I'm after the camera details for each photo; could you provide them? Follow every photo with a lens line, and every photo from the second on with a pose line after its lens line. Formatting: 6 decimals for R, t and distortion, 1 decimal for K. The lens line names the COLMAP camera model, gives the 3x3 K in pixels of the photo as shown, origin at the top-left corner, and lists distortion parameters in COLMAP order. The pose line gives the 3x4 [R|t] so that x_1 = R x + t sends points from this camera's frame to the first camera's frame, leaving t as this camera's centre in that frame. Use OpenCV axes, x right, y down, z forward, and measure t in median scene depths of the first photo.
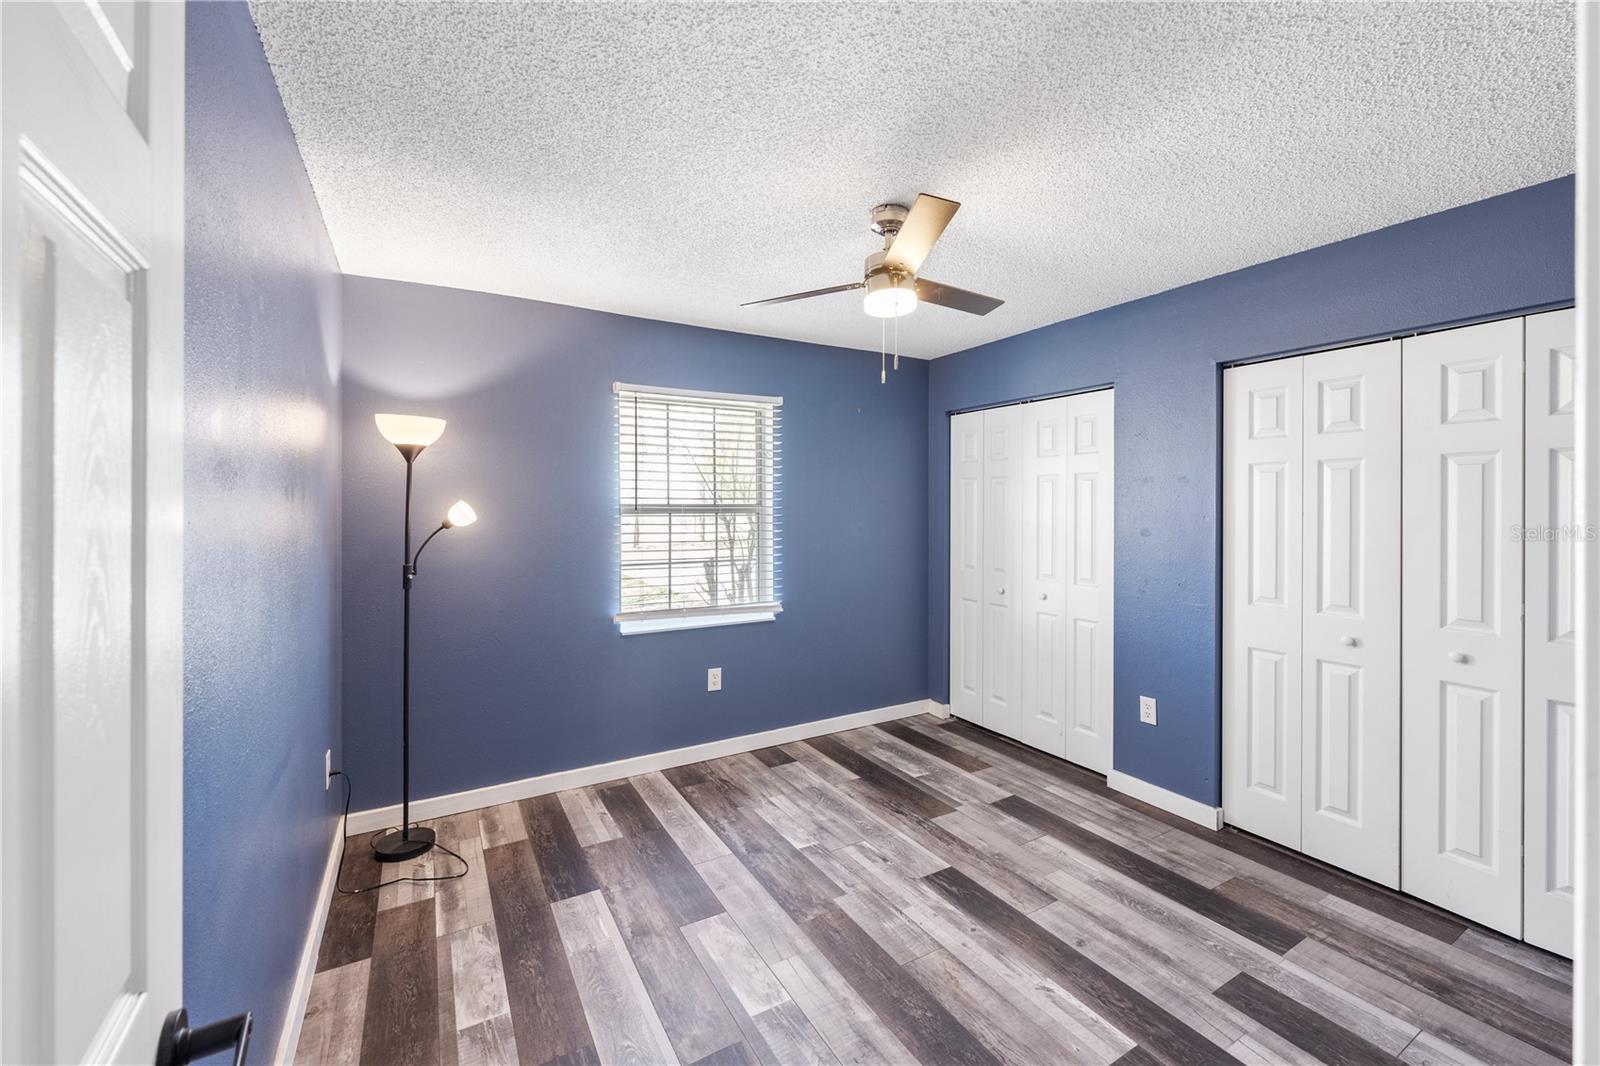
lens RADIAL K [[643.5, 0, 801.8], [0, 643.5, 506.5], [0, 0, 1]] dist [-0.000208, 0.000278]
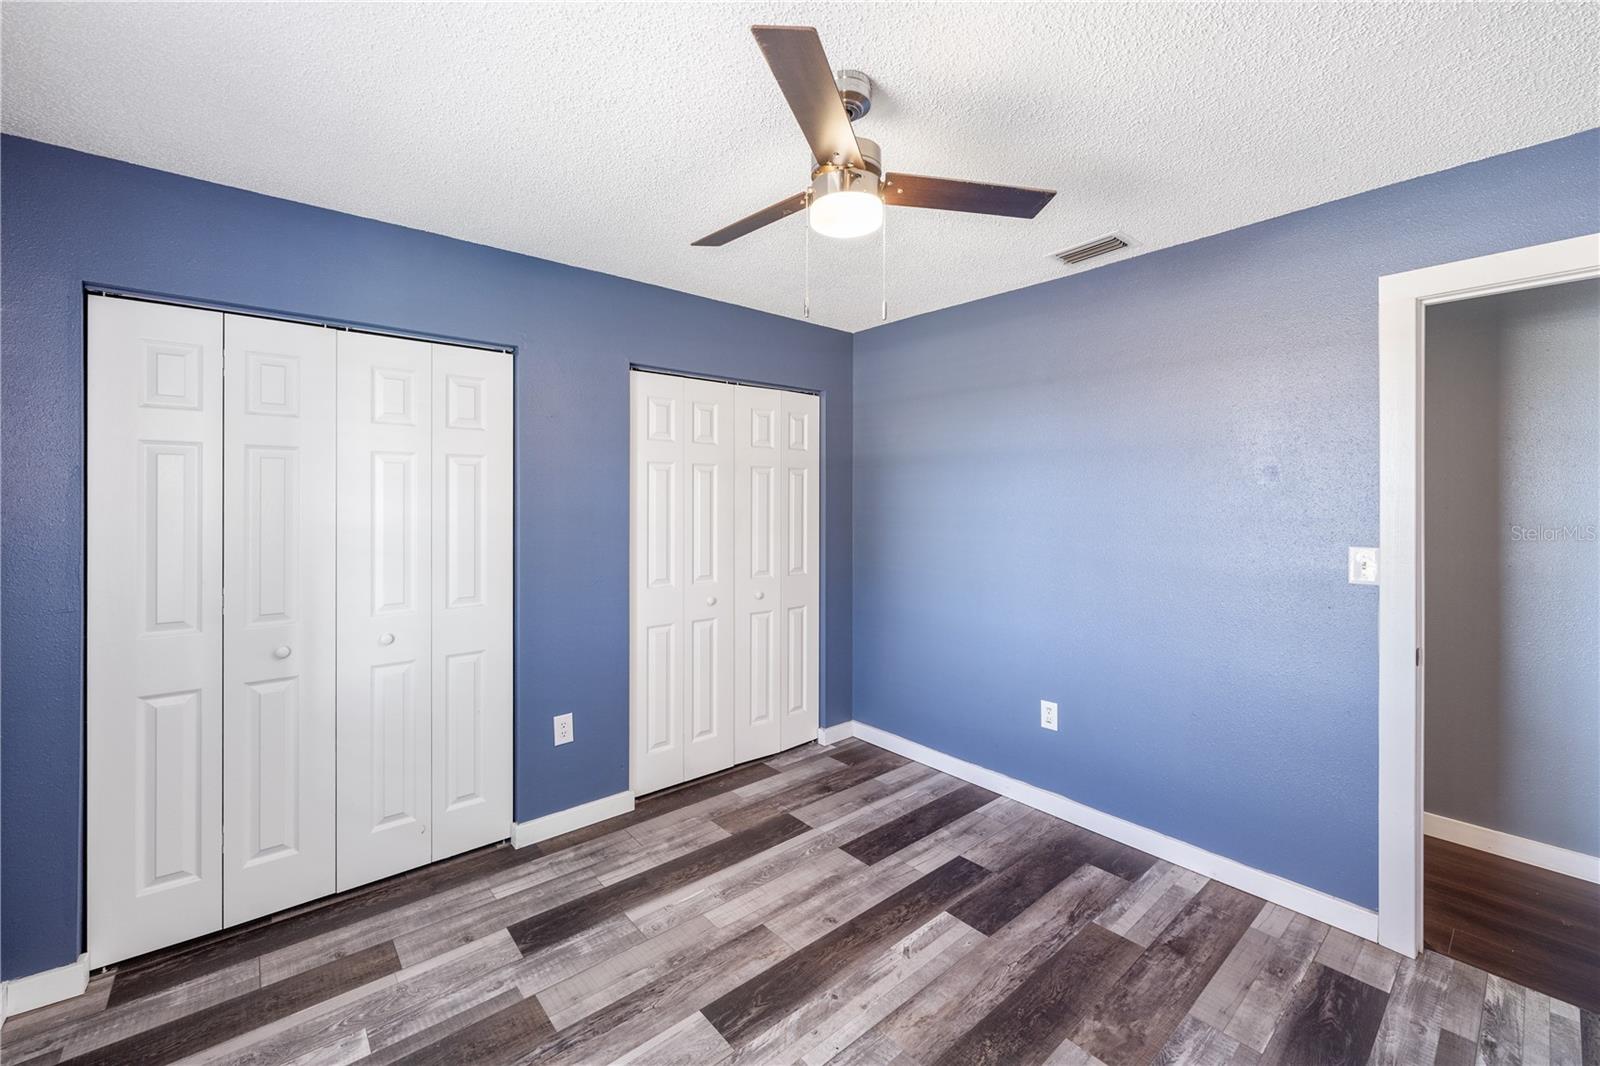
lens RADIAL K [[643.5, 0, 801.8], [0, 643.5, 506.5], [0, 0, 1]] dist [-0.000208, 0.000278]
pose [[-0.172757, -0.009897, 0.984915, -0.452478], [-0.003478, 0.999949, 0.009438, 0.000066], [-0.984958, -0.001795, -0.172783, 0.963794]]
